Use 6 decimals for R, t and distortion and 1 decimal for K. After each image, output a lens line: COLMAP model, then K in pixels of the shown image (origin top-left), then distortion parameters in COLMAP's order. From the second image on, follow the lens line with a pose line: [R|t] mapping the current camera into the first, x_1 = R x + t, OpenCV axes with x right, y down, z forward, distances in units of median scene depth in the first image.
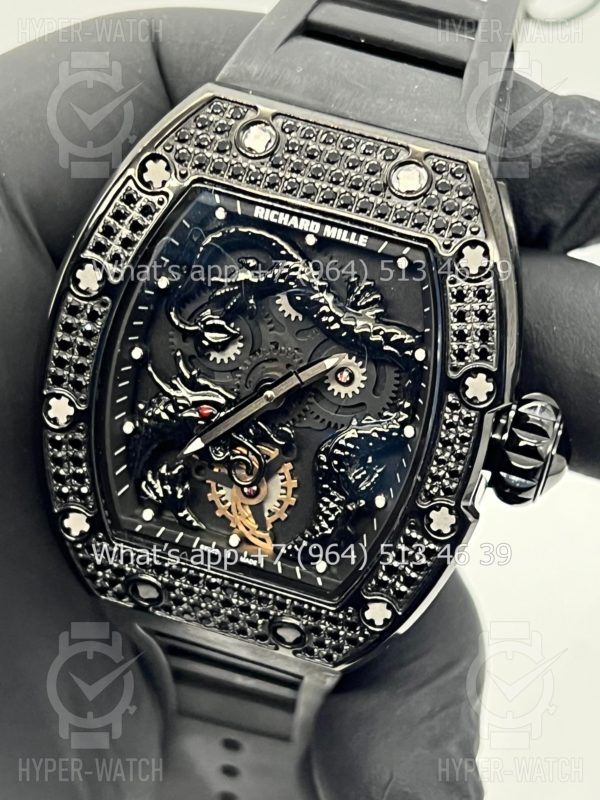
lens RADIAL K [[1921.3, 0, 302.5], [0, 1921.3, 396.9], [0, 0, 1]] dist [-0.016562, 0.000000]
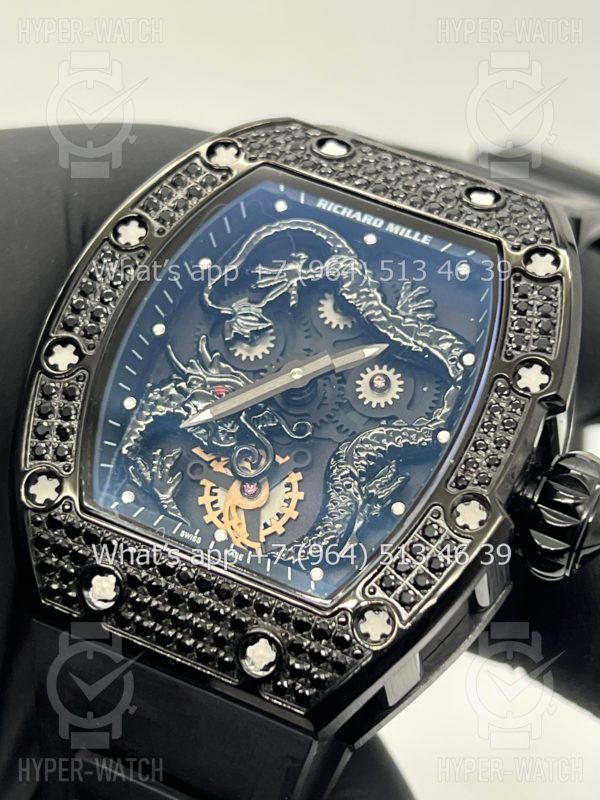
lens RADIAL K [[1921.3, 0, 291.7], [0, 1921.3, 402.0], [0, 0, 1]] dist [-0.016562, 0.000000]
pose [[0.979998, 0.198192, -0.018012, -0.000823], [-0.174414, 0.811771, -0.557321, 0.509967], [-0.095835, 0.549315, 0.830102, 0.255819]]
